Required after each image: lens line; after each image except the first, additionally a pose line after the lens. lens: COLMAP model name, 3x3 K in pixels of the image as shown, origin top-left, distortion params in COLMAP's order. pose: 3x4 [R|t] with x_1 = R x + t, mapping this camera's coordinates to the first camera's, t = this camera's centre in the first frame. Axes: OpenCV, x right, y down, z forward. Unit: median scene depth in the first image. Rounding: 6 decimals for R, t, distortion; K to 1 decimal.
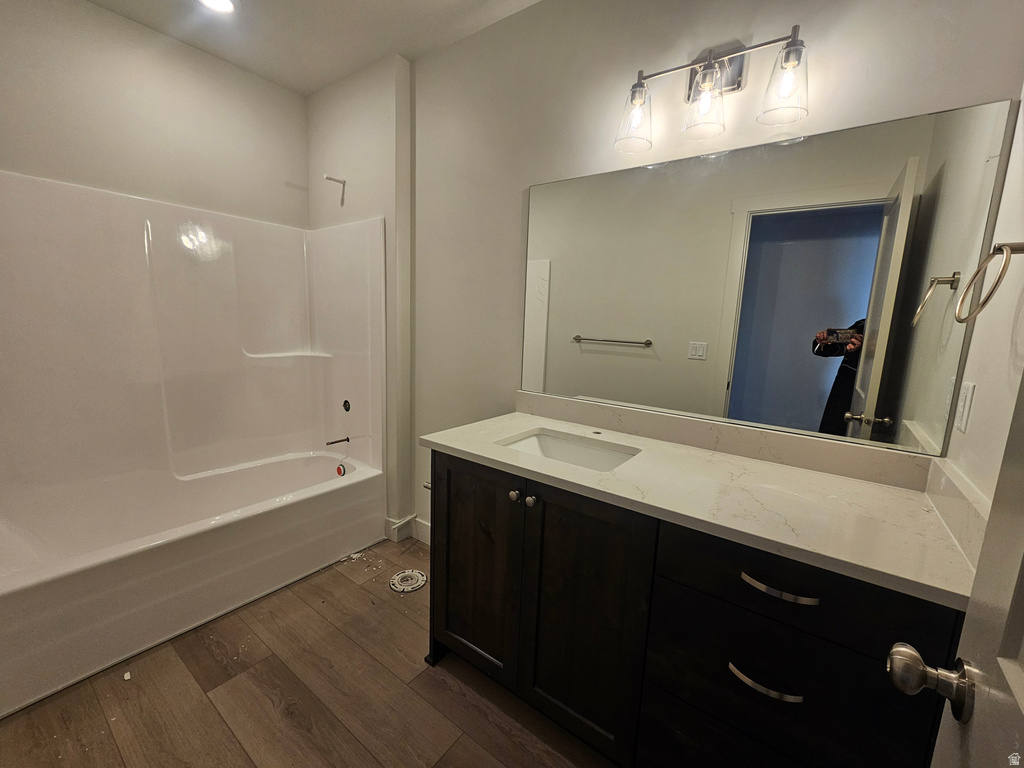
lens RADIAL K [[413.6, 0, 553.3], [0, 413.6, 387.7], [0, 0, 1]] dist [0.000190, -0.000104]
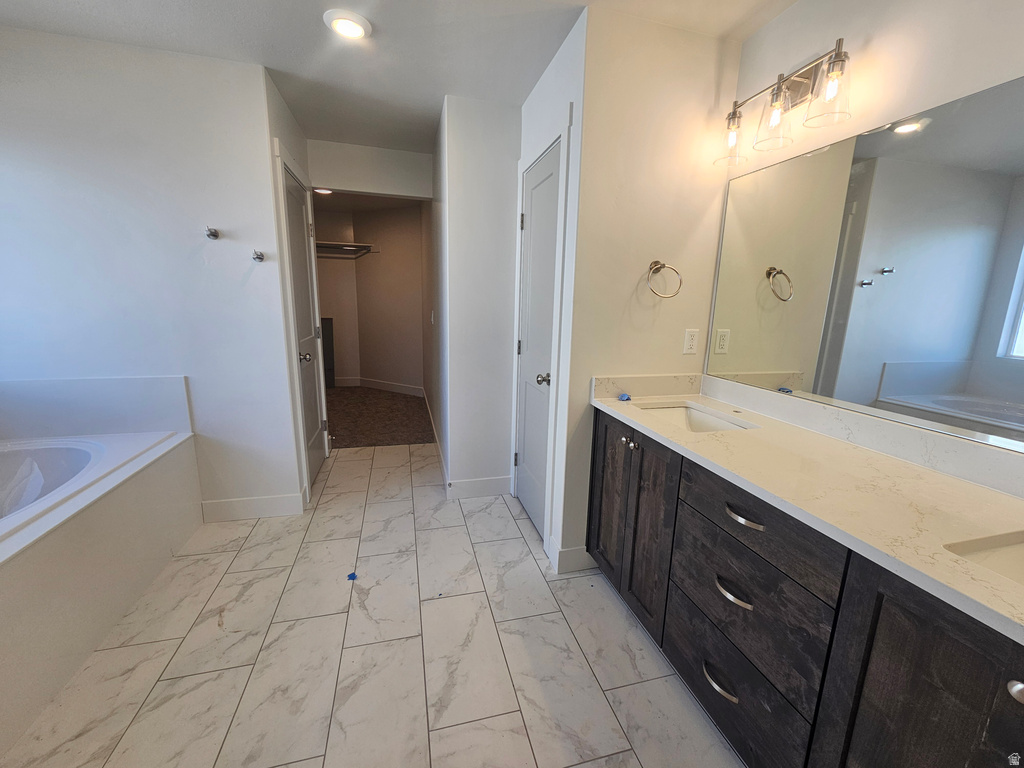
lens RADIAL K [[420.2, 0, 509.5], [0, 420.2, 389.0], [0, 0, 1]] dist [-0.000527, -0.000362]
pose [[0.746626, 0.103175, -0.657194, 0.684400], [-0.096709, 0.994239, 0.046219, 0.089045], [0.658177, 0.029048, 0.752303, -0.377584]]
